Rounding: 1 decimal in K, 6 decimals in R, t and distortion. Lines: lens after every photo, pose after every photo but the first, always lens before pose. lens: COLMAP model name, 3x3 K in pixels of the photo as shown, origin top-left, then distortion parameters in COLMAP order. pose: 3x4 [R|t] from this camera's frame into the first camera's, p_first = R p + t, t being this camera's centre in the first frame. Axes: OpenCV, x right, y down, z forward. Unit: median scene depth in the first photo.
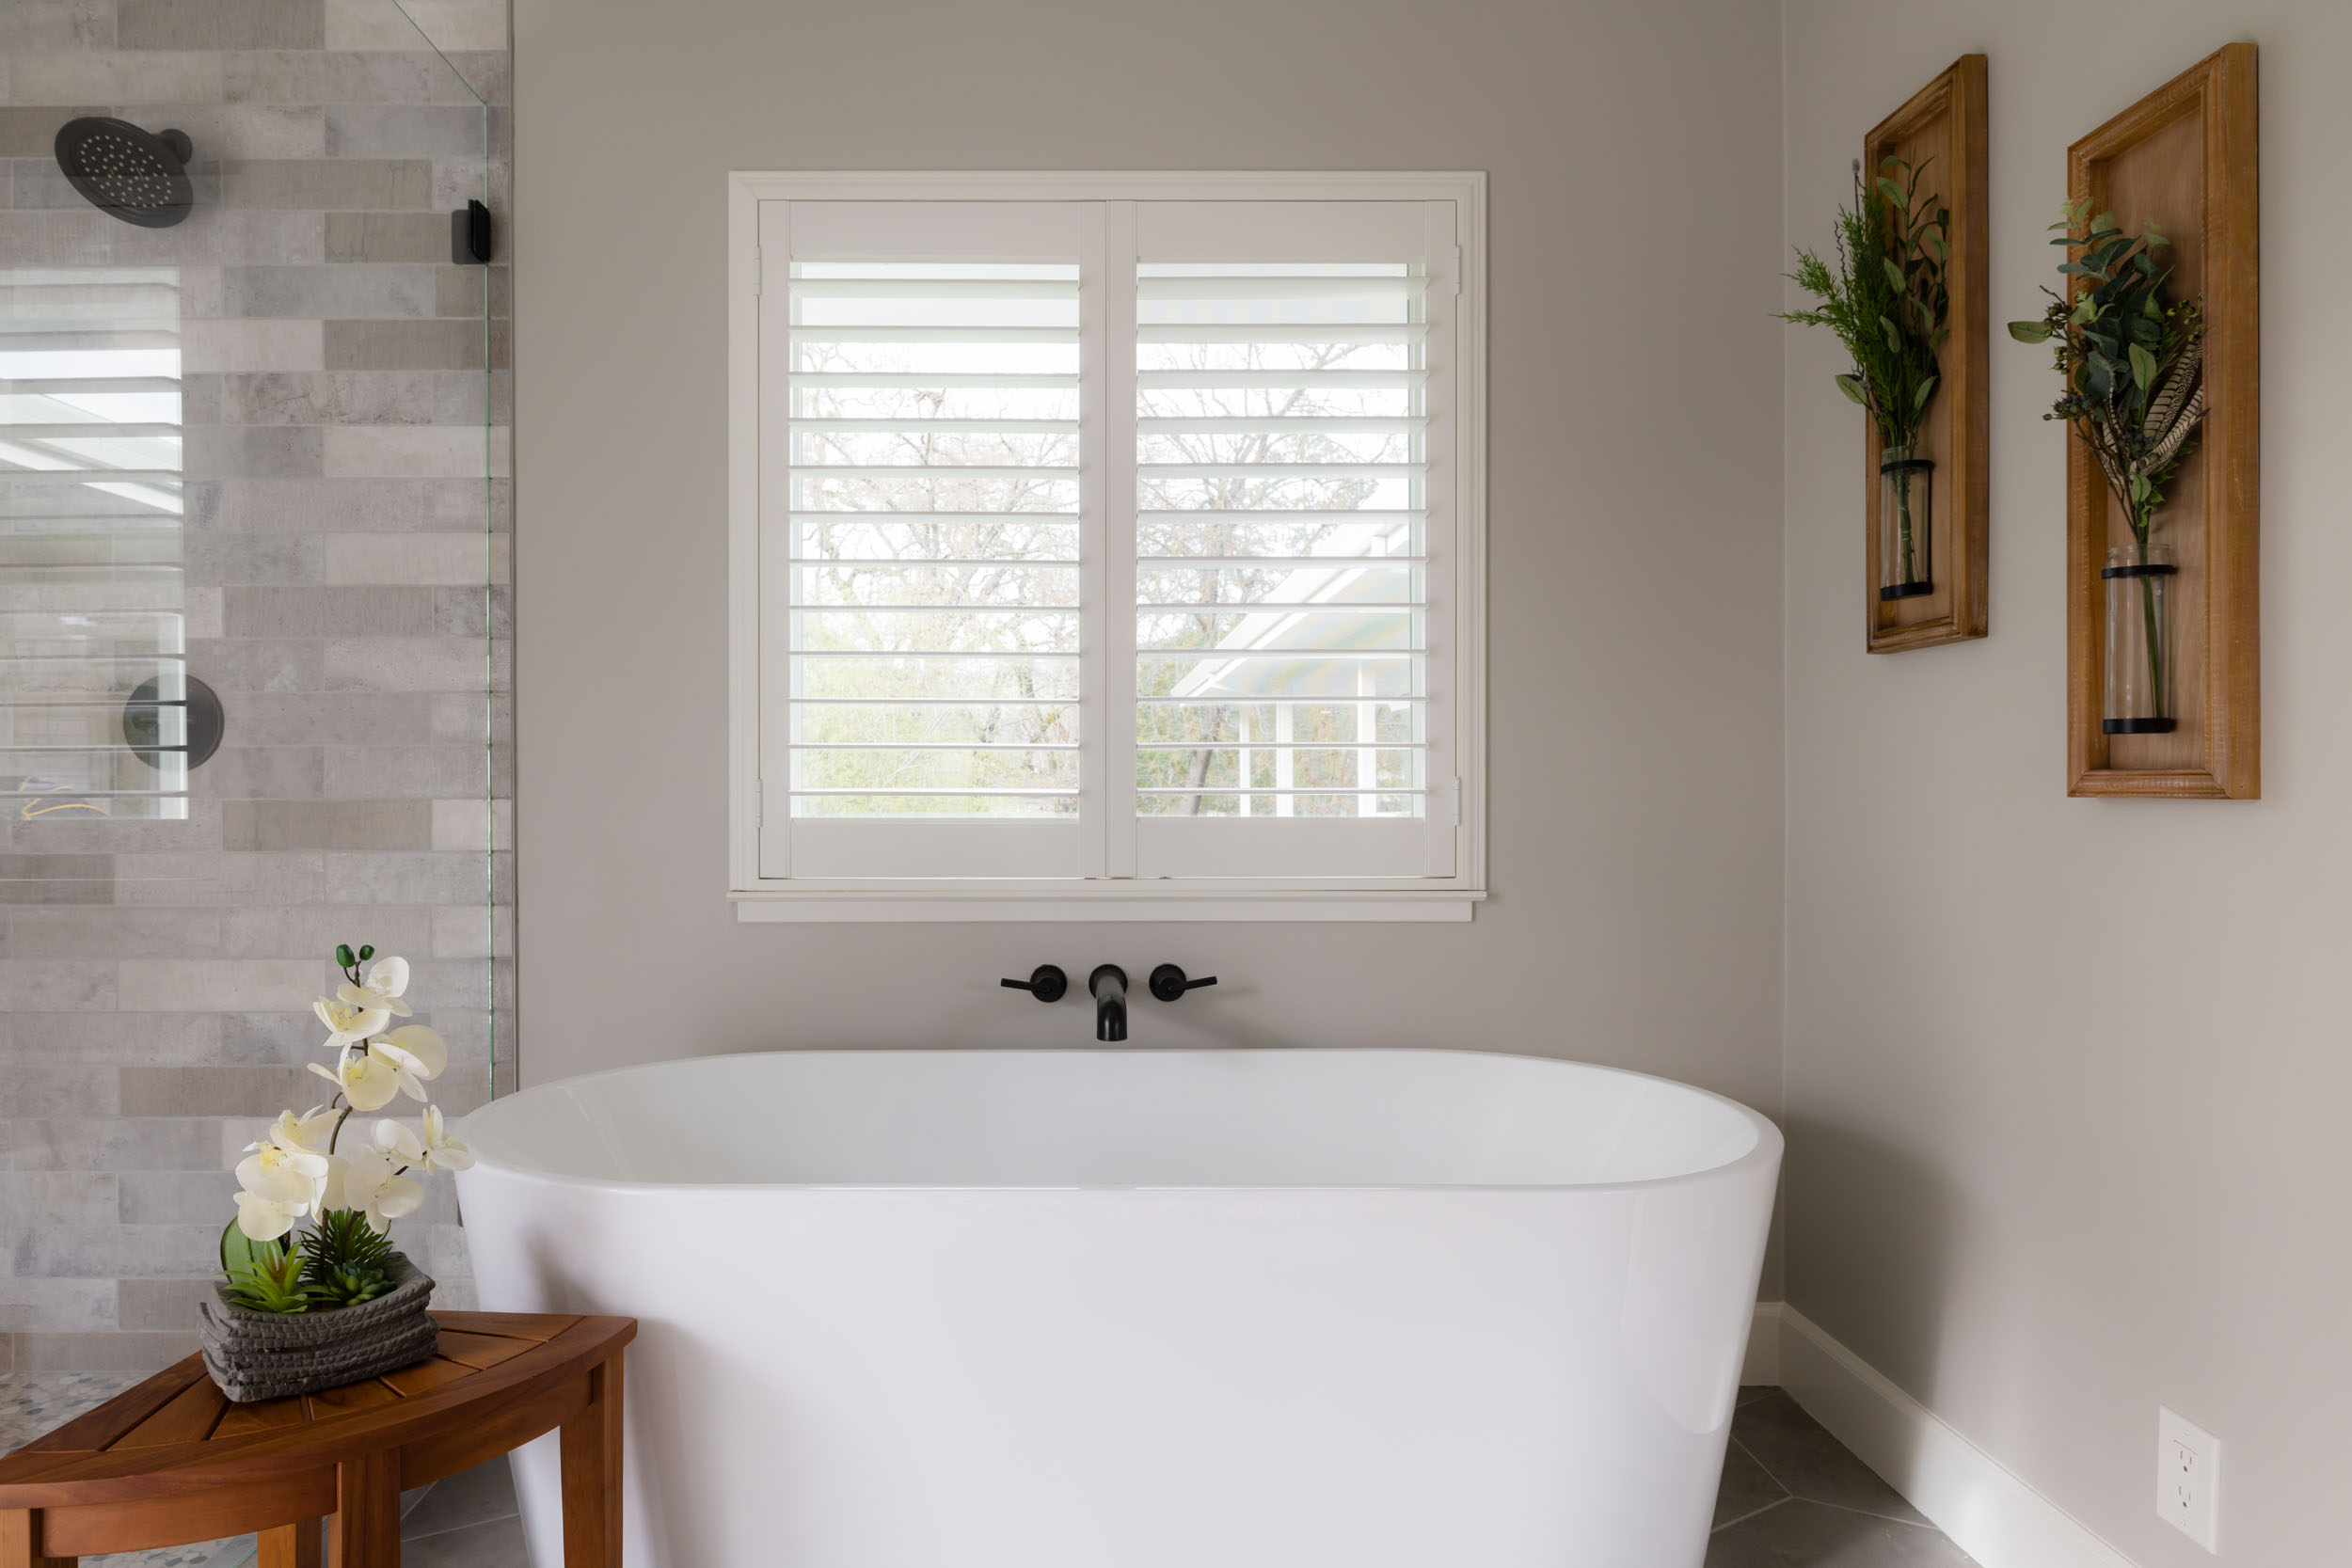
lens RADIAL K [[1539.0, 0, 1169.8], [0, 1539.0, 763.9], [0, 0, 1]] dist [-0.019314, -0.001887]
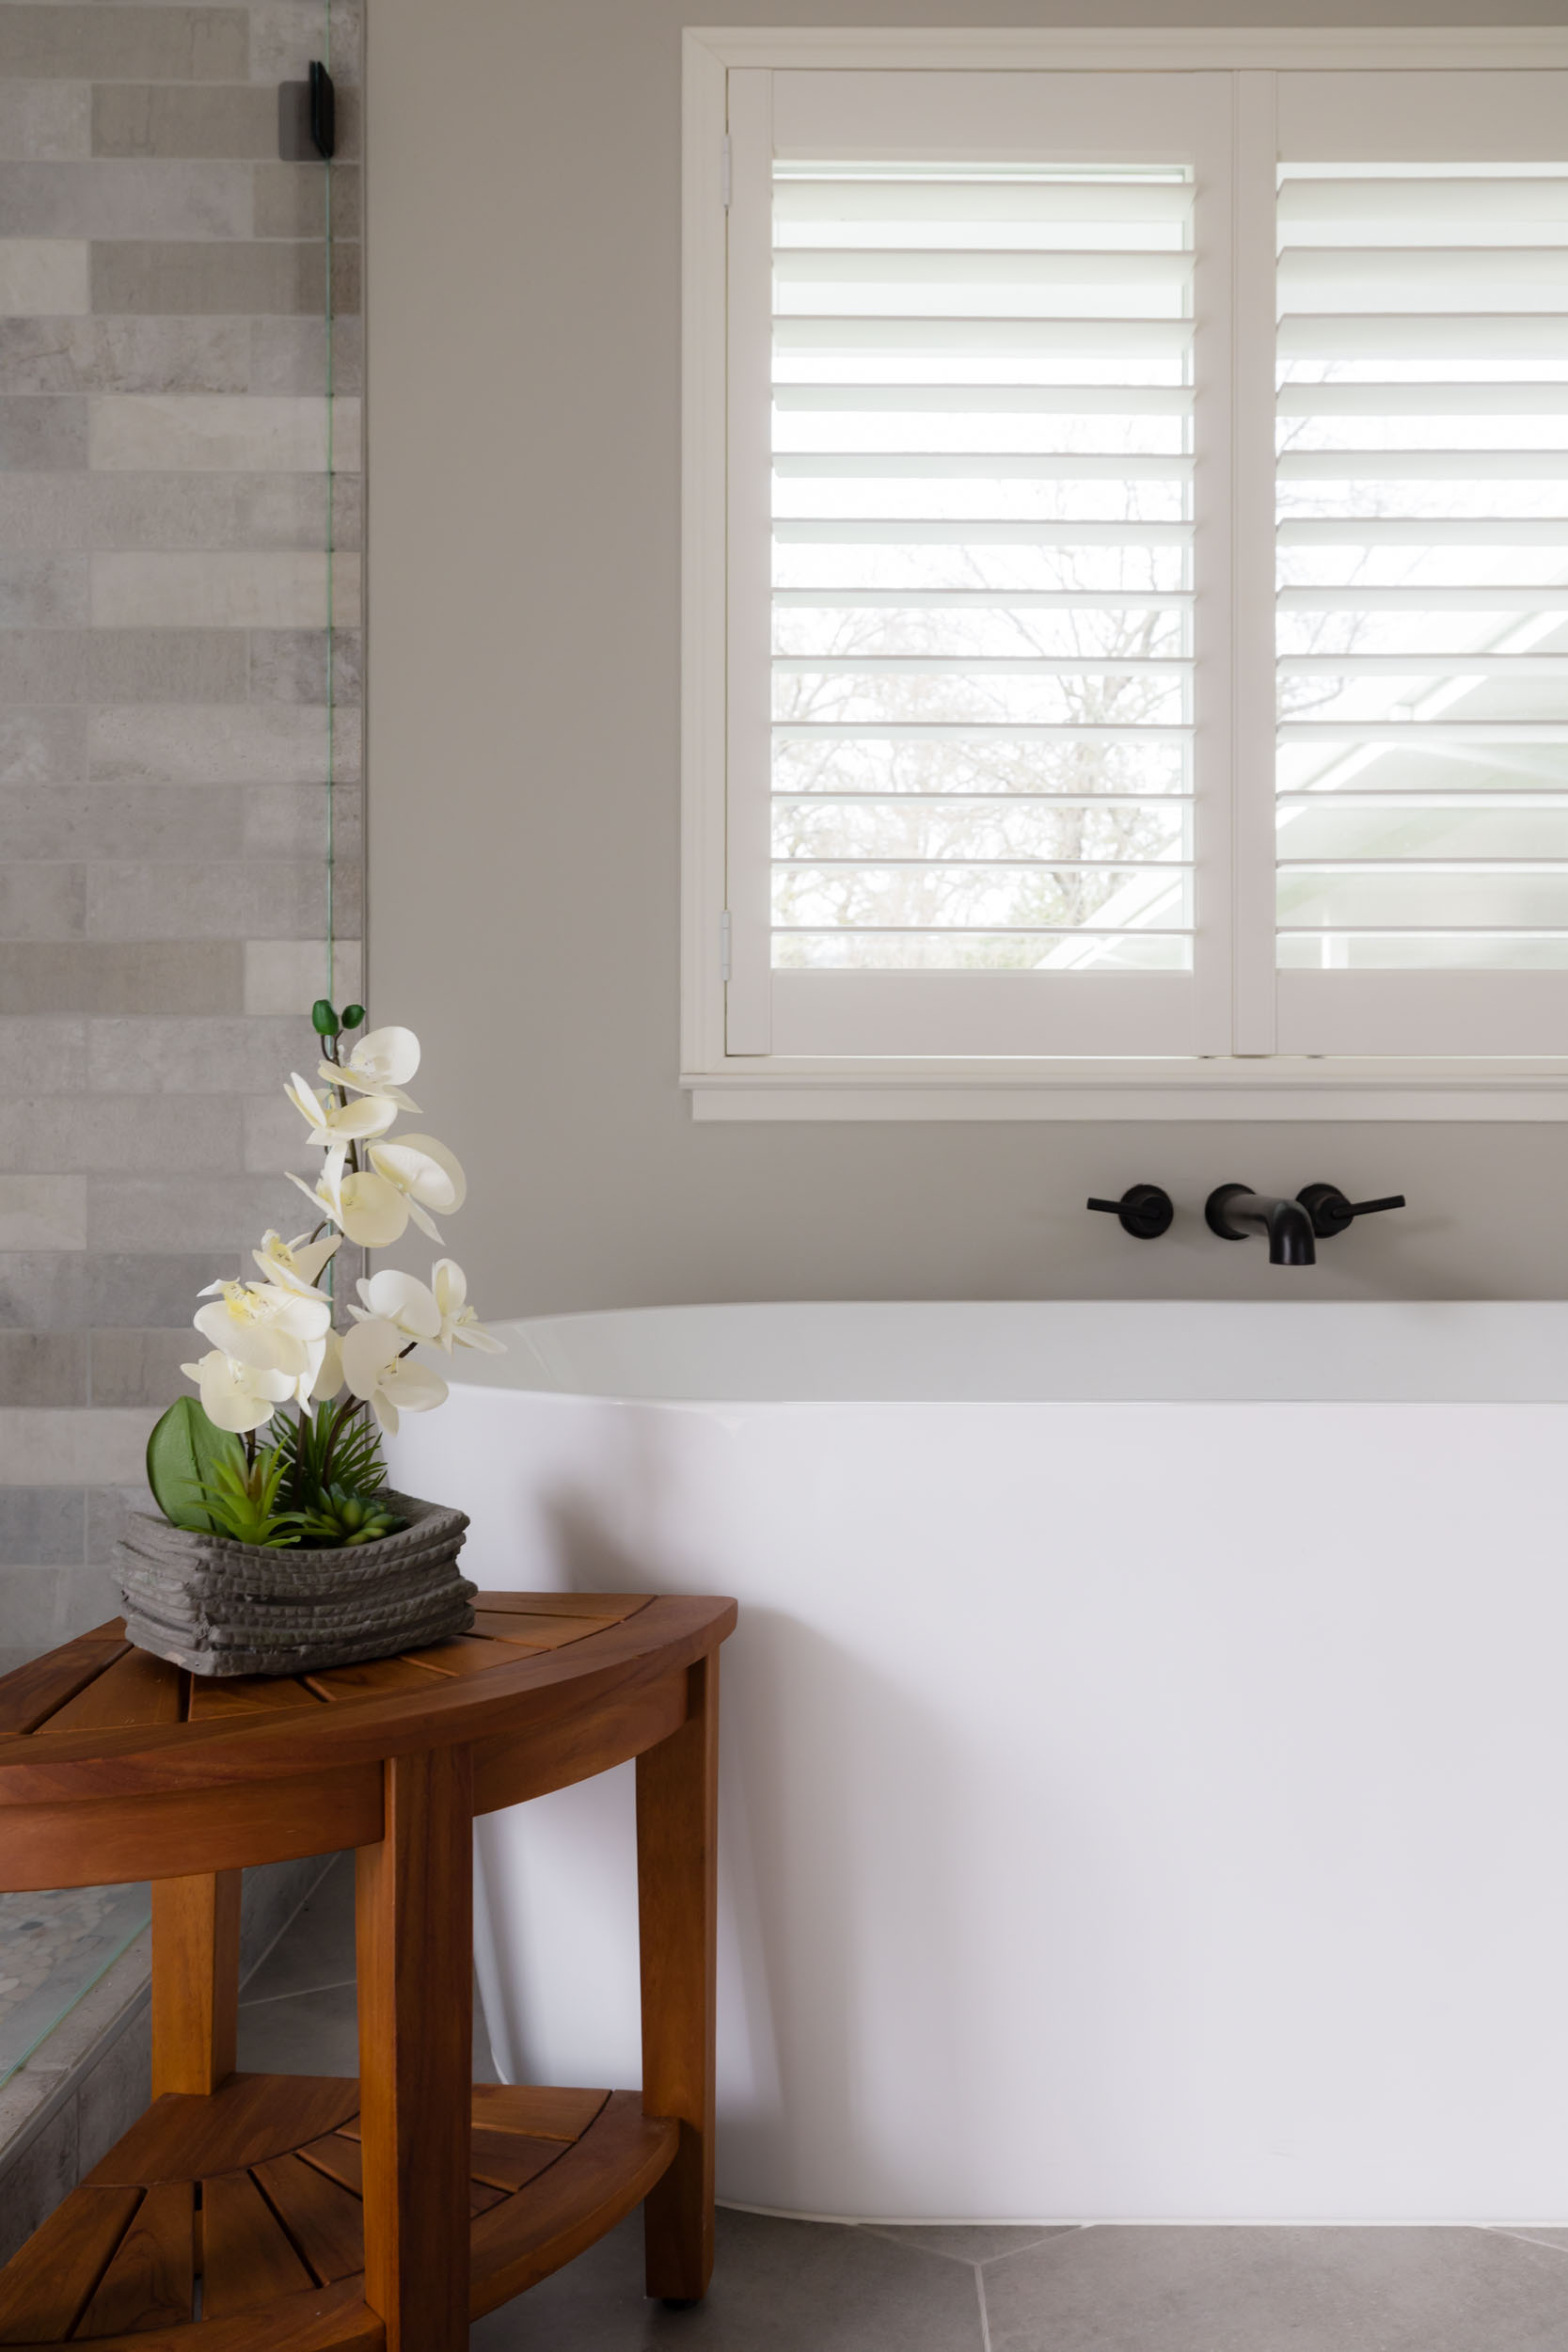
lens RADIAL K [[2031.3, 0, 791.4], [0, 2031.3, 1184.5], [0, 0, 1]] dist [-0.015934, 0.021045]
pose [[0.999984, 0.000940, -0.005550, -0.233542], [-0.001007, 0.999926, -0.012130, 0.143478], [0.005538, 0.012135, 0.999911, 0.097747]]
